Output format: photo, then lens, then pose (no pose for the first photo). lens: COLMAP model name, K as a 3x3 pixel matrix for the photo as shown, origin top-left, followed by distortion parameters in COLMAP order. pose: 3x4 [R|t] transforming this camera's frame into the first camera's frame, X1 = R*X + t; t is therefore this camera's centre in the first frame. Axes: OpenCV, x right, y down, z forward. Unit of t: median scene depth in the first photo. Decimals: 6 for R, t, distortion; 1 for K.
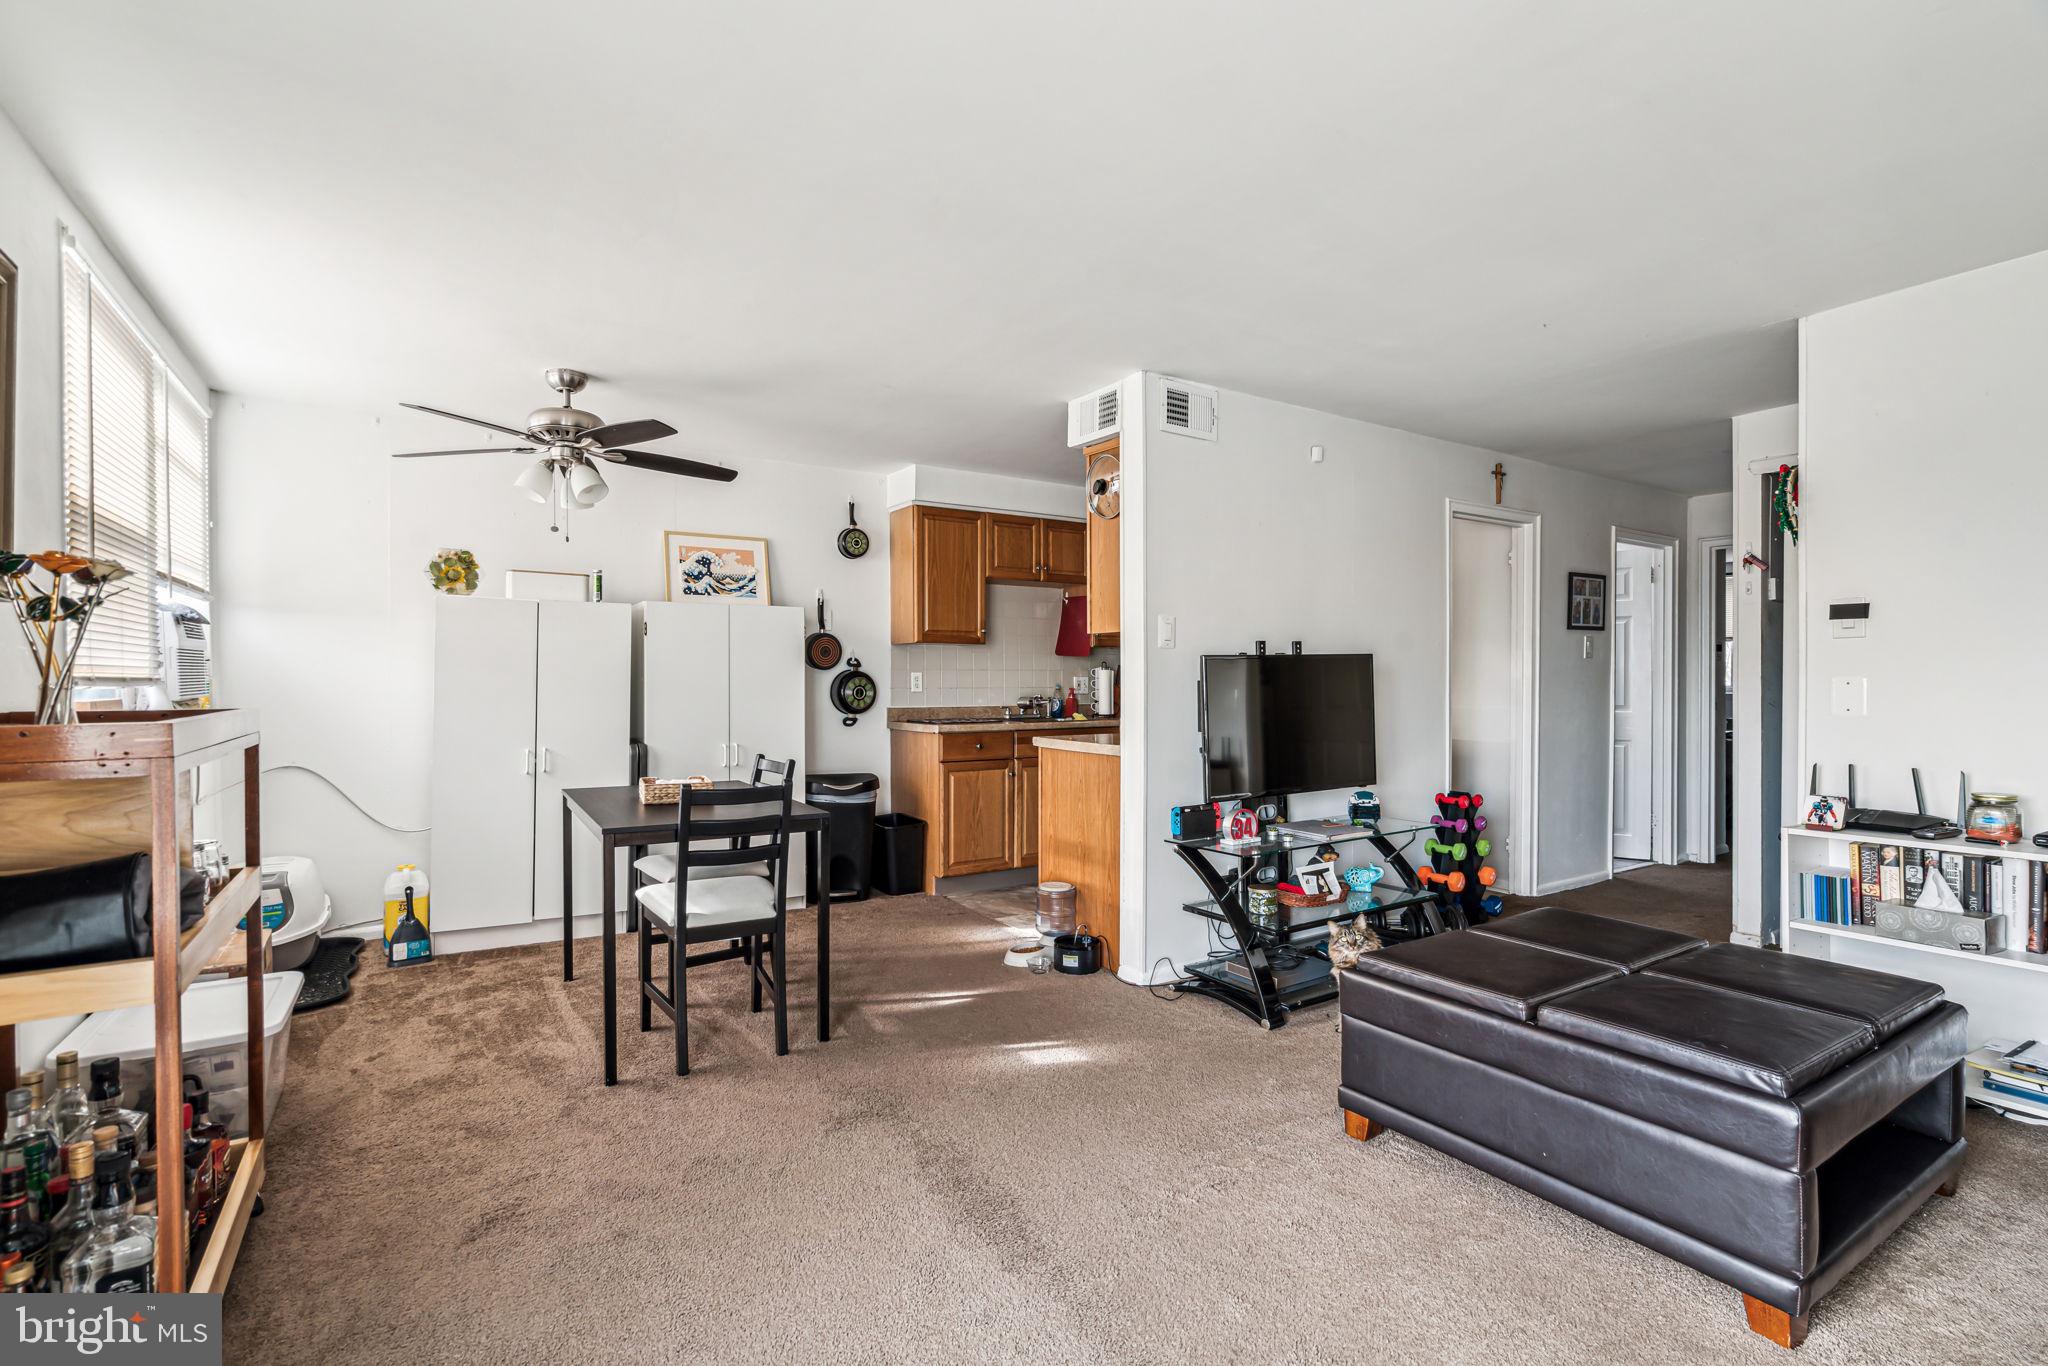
lens RADIAL K [[941.0, 0, 1026.6], [0, 941.0, 691.1], [0, 0, 1]] dist [0.000080, 0.000317]
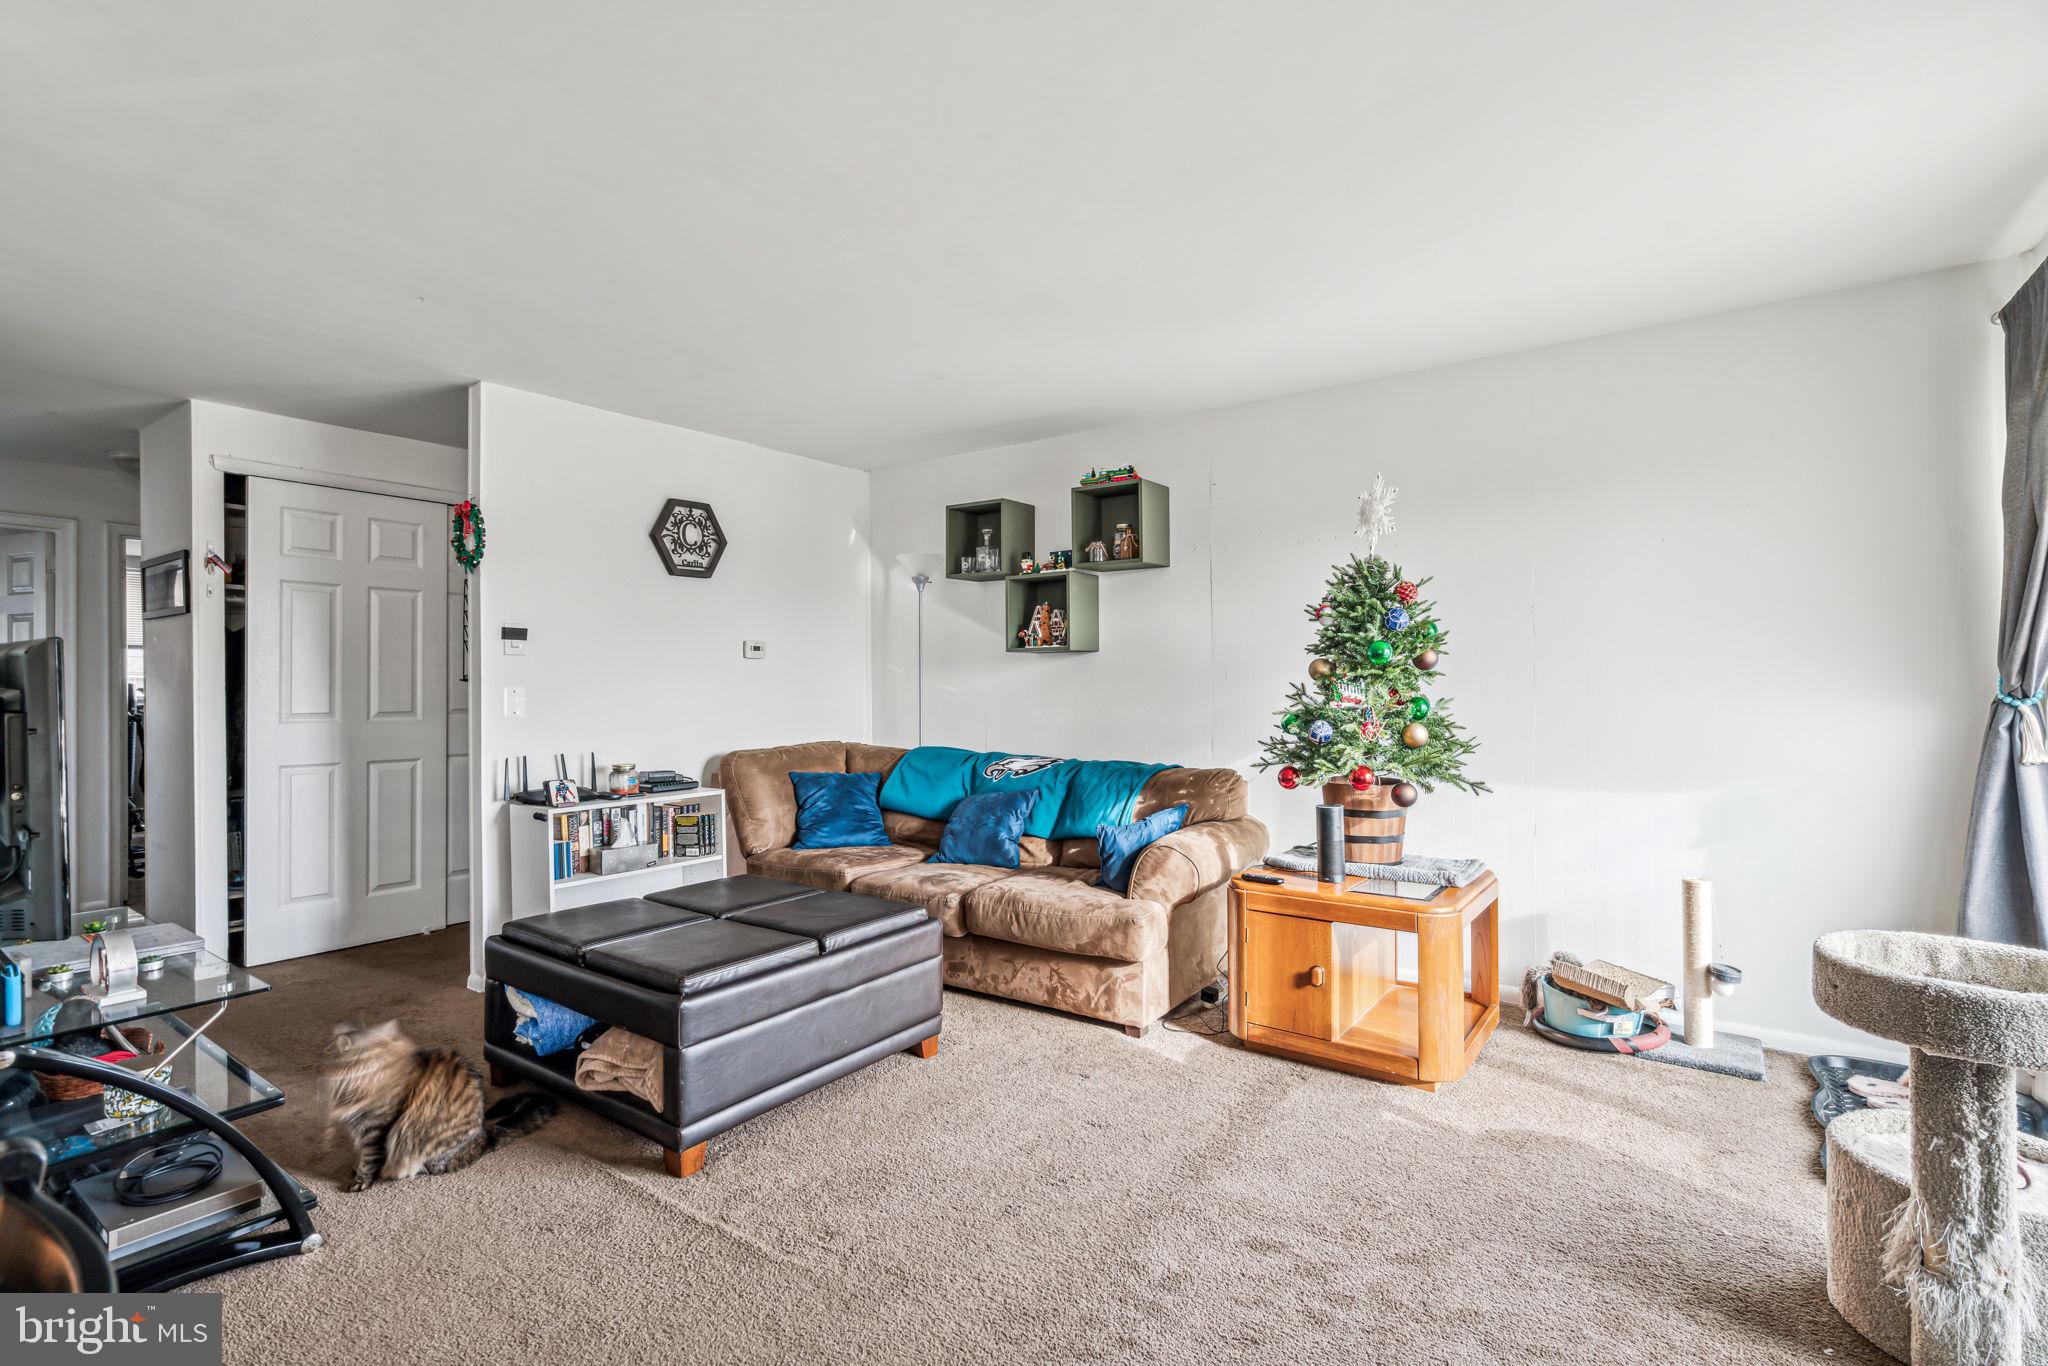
lens RADIAL K [[950.1, 0, 1018.3], [0, 950.1, 672.1], [0, 0, 1]] dist [0.000064, 0.000418]
pose [[-0.367608, 0.013466, 0.929883, -1.106564], [0.013542, 0.999867, -0.009126, -0.027627], [-0.929882, 0.009237, -0.367741, 1.729239]]
